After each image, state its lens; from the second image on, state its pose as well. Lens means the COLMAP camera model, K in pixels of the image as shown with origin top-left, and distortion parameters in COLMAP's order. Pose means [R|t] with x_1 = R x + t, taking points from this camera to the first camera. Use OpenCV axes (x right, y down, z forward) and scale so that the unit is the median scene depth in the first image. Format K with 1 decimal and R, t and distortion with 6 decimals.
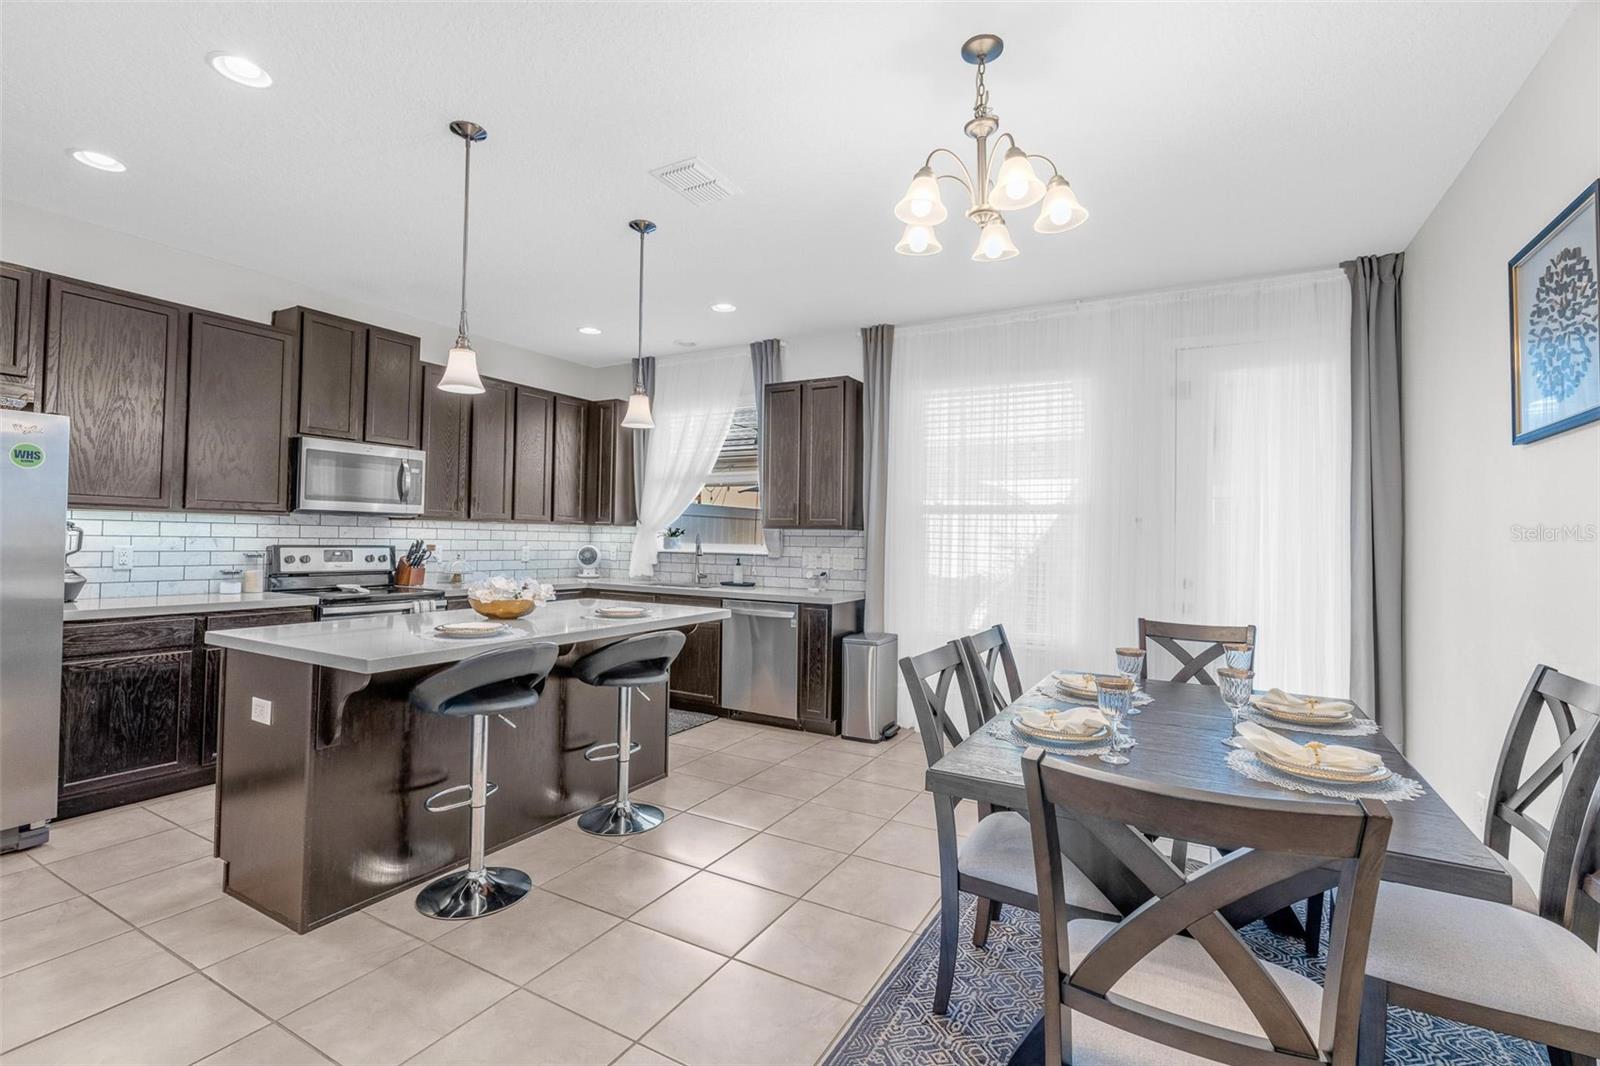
lens RADIAL K [[724.3, 0, 793.8], [0, 724.3, 520.7], [0, 0, 1]] dist [-0.008001, 0.000424]
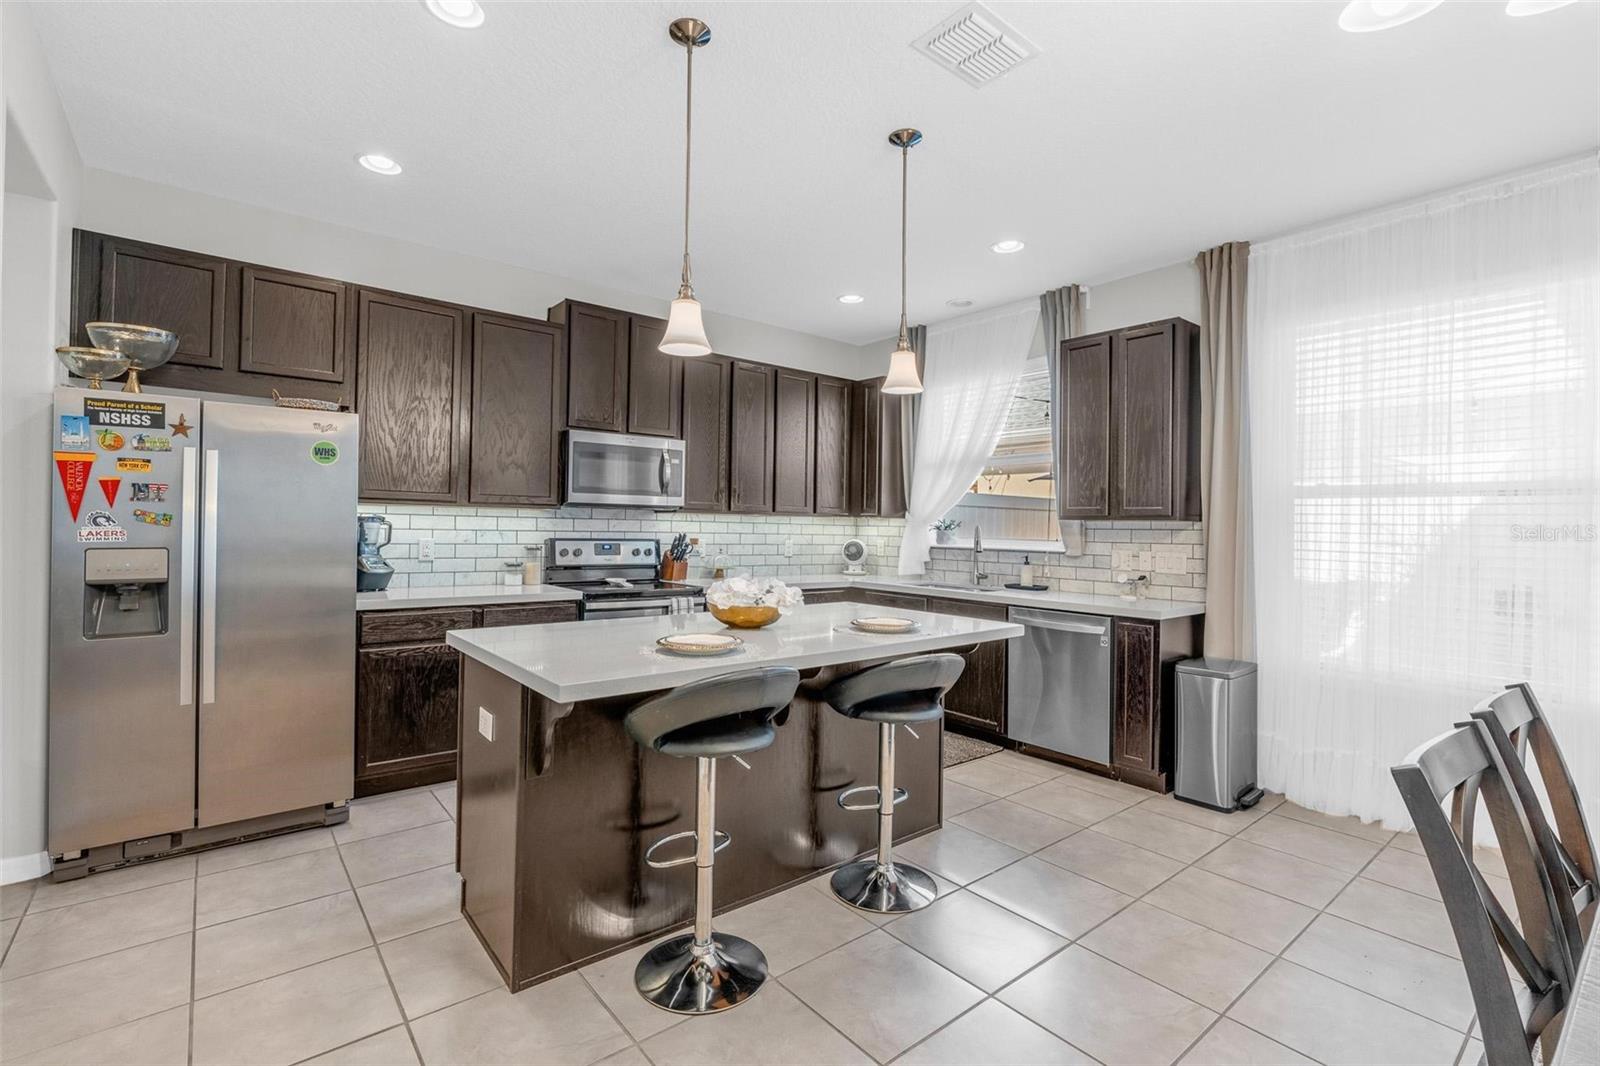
lens RADIAL K [[724.3, 0, 793.8], [0, 724.3, 520.7], [0, 0, 1]] dist [-0.008001, 0.000424]
pose [[0.931078, -0.004676, -0.364790, -0.029690], [0.008102, 0.999936, 0.007861, 0.003754], [0.364730, -0.010275, 0.931057, 0.175636]]
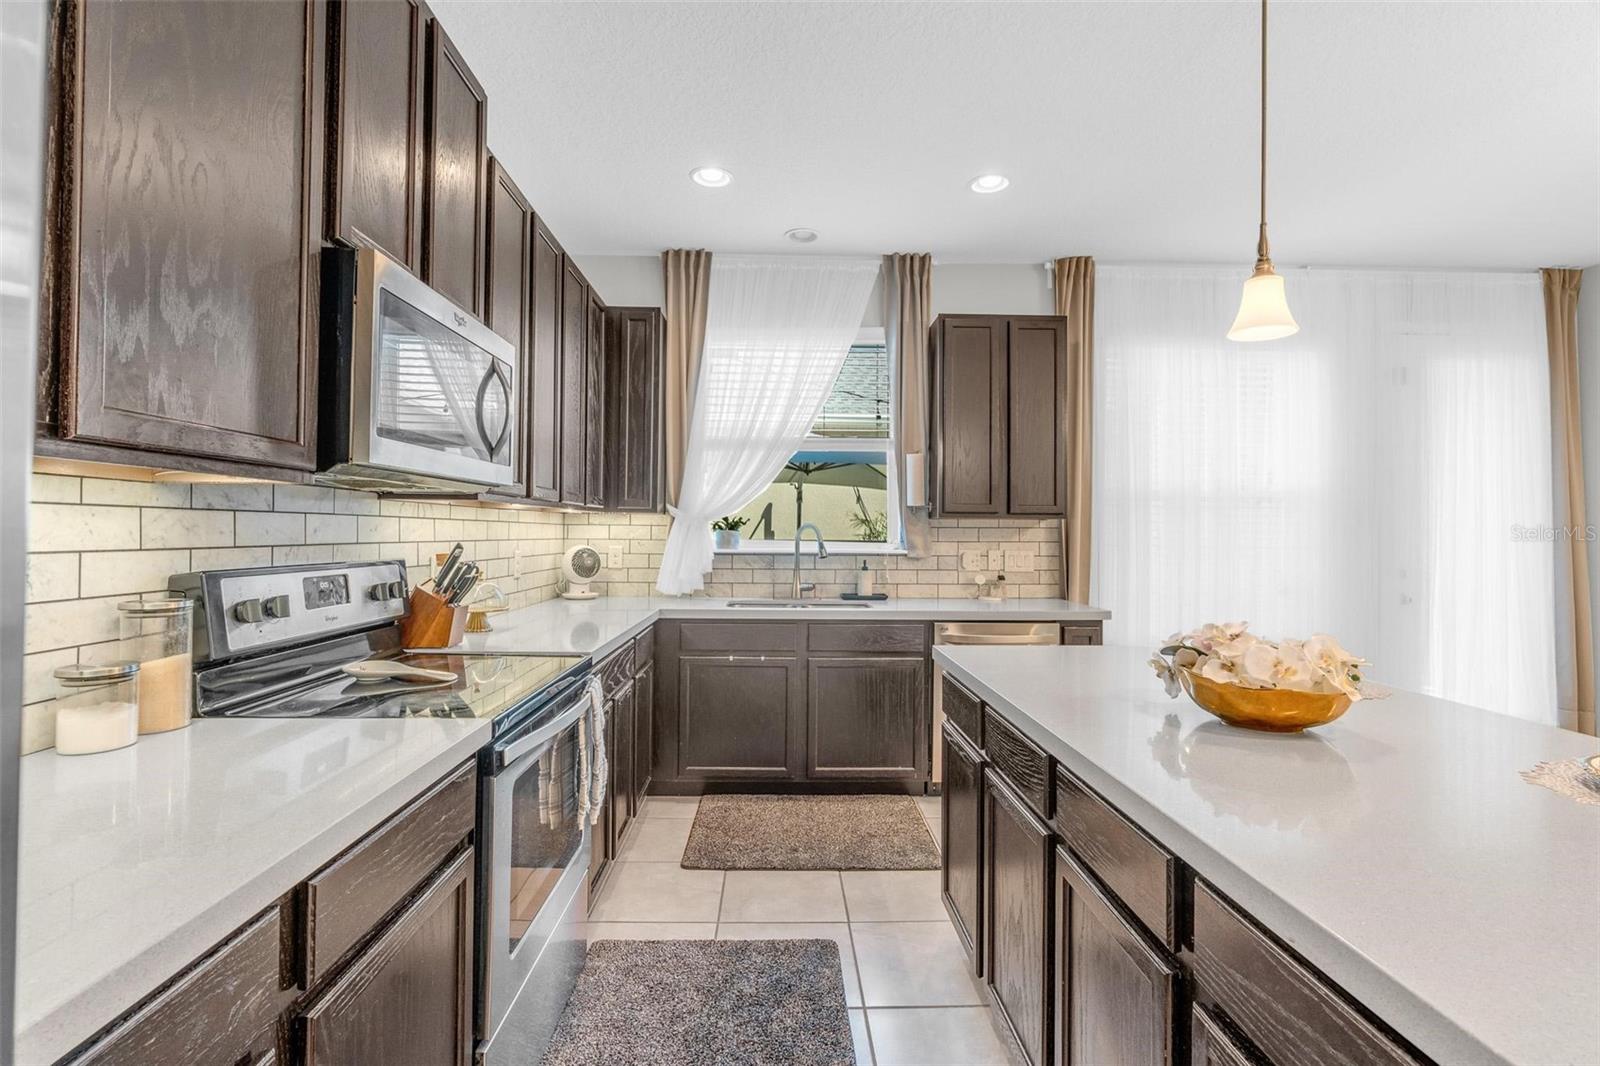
lens RADIAL K [[724.3, 0, 793.8], [0, 724.3, 520.7], [0, 0, 1]] dist [-0.008001, 0.000424]
pose [[0.857355, -0.004291, 0.514708, -0.654575], [-0.005183, 0.999843, 0.016969, 0.003278], [-0.514700, -0.017216, 0.857197, 0.576858]]
